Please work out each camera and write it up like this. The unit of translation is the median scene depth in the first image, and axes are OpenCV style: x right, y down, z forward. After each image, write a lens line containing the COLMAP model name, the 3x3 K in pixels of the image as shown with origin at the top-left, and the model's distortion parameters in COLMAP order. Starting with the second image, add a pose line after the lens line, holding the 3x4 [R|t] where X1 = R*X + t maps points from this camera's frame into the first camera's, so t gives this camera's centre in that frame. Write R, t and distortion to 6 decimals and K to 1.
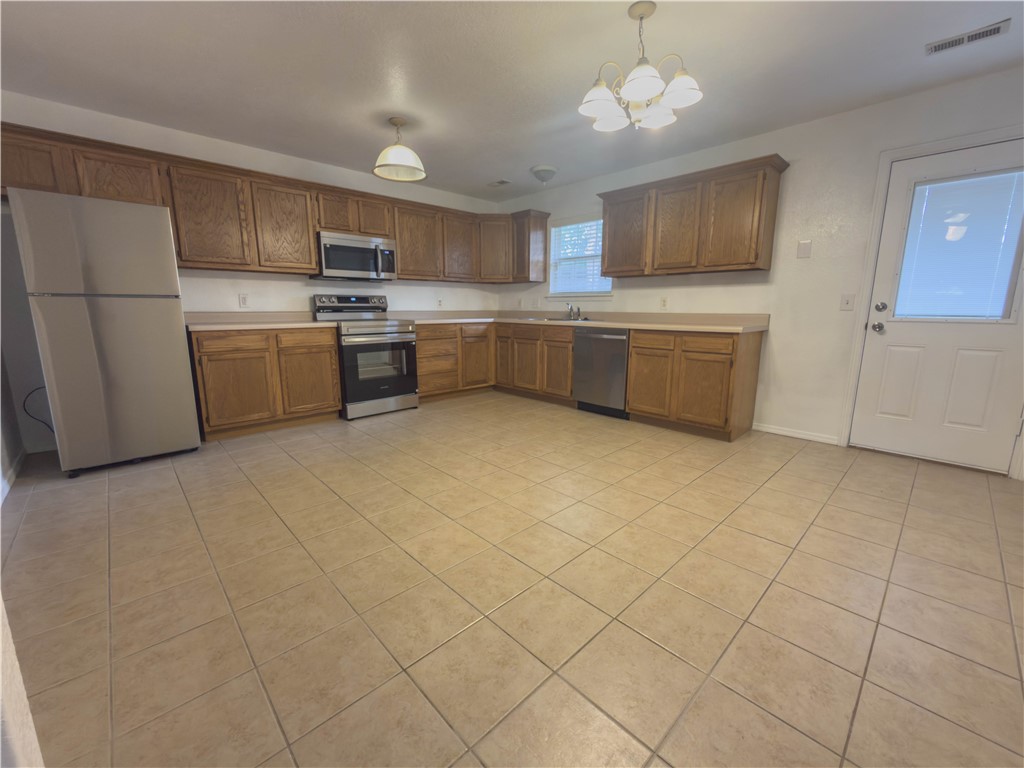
lens RADIAL K [[412.7, 0, 511.1], [0, 412.7, 381.2], [0, 0, 1]] dist [-0.006568, -0.000166]
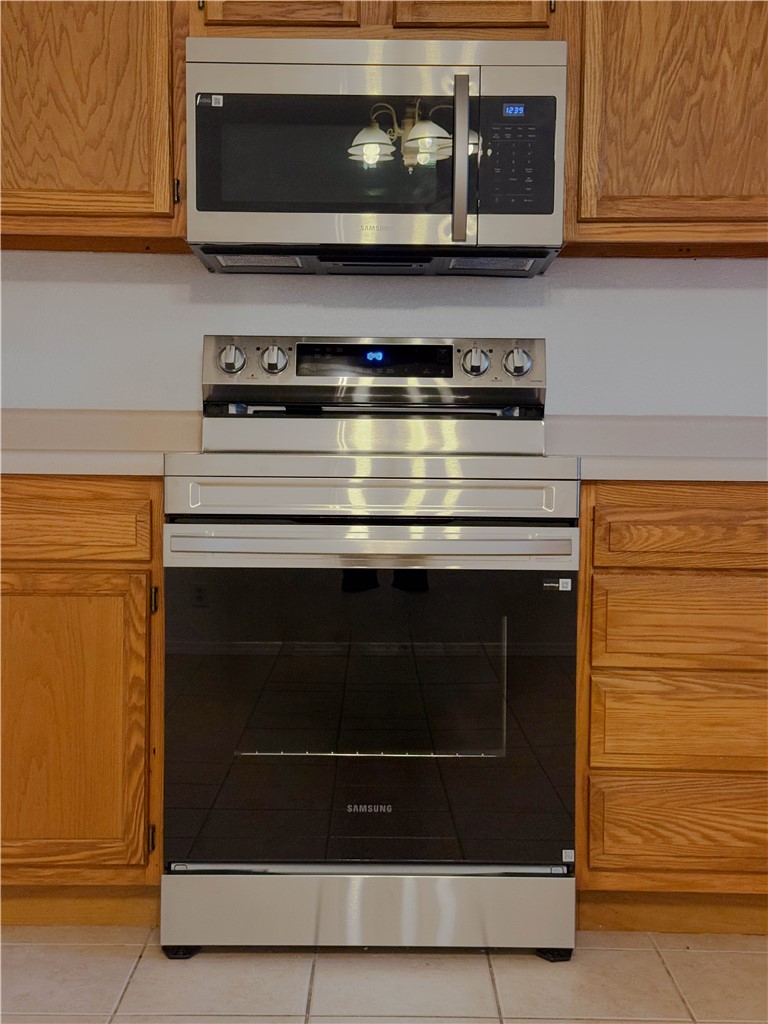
lens RADIAL K [[1432.7, 0, 383.9], [0, 1432.7, 511.9], [0, 0, 1]] dist [0.112680, 0.000000]
pose [[0.720535, 0.040792, -0.692217, 0.135336], [-0.130509, 0.988405, -0.077602, -0.065085], [0.681026, 0.146256, 0.717505, 0.501406]]
